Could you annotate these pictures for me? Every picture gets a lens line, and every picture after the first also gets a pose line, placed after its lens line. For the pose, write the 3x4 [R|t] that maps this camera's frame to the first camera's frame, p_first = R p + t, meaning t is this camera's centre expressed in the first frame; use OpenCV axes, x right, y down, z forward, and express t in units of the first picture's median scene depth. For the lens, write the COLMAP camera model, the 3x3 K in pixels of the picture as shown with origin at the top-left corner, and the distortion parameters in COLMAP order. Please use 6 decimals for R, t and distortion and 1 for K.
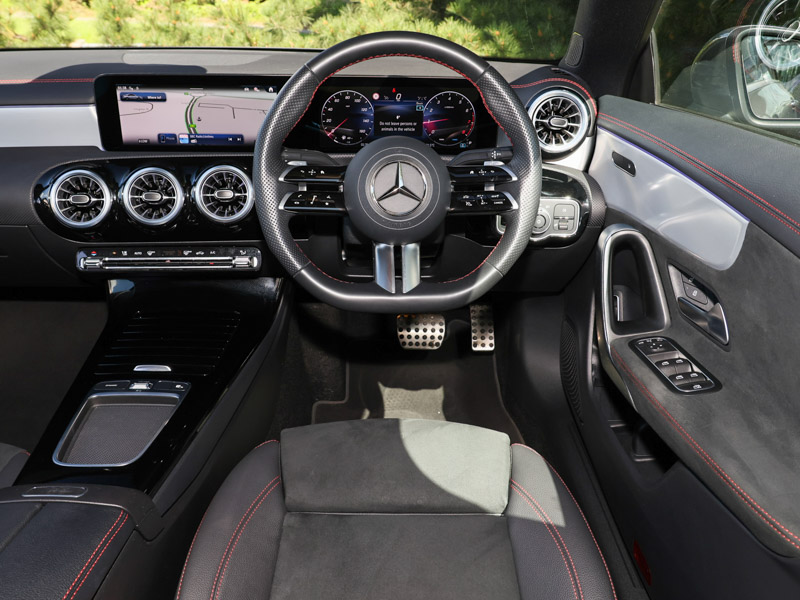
lens RADIAL K [[687.1, 0, 384.3], [0, 687.1, 284.3], [0, 0, 1]] dist [0.006840, 0.003774]
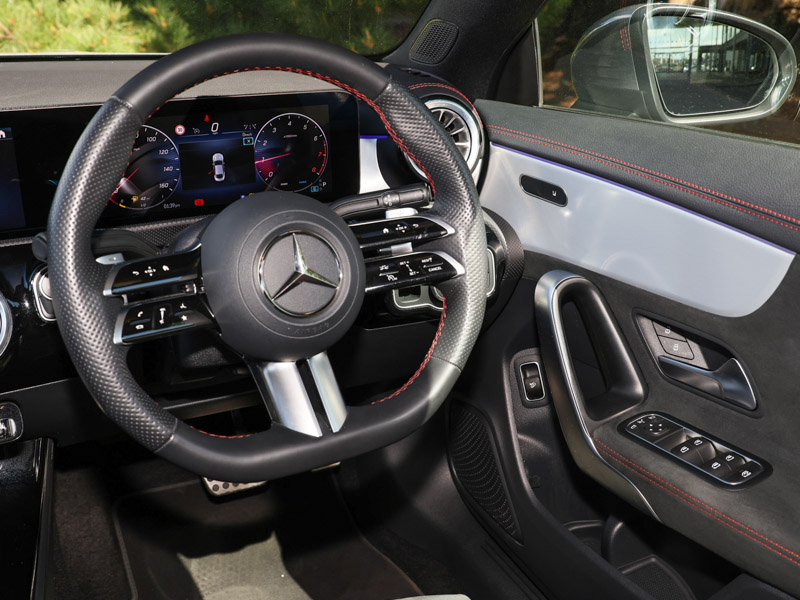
lens RADIAL K [[919.7, 0, 400.7], [0, 919.7, 284.6], [0, 0, 1]] dist [0.016923, 0.000000]
pose [[0.897628, -0.159659, 0.410819, -0.202203], [0.181792, 0.983221, -0.015095, -0.082330], [-0.401516, 0.088233, 0.911592, 0.151278]]
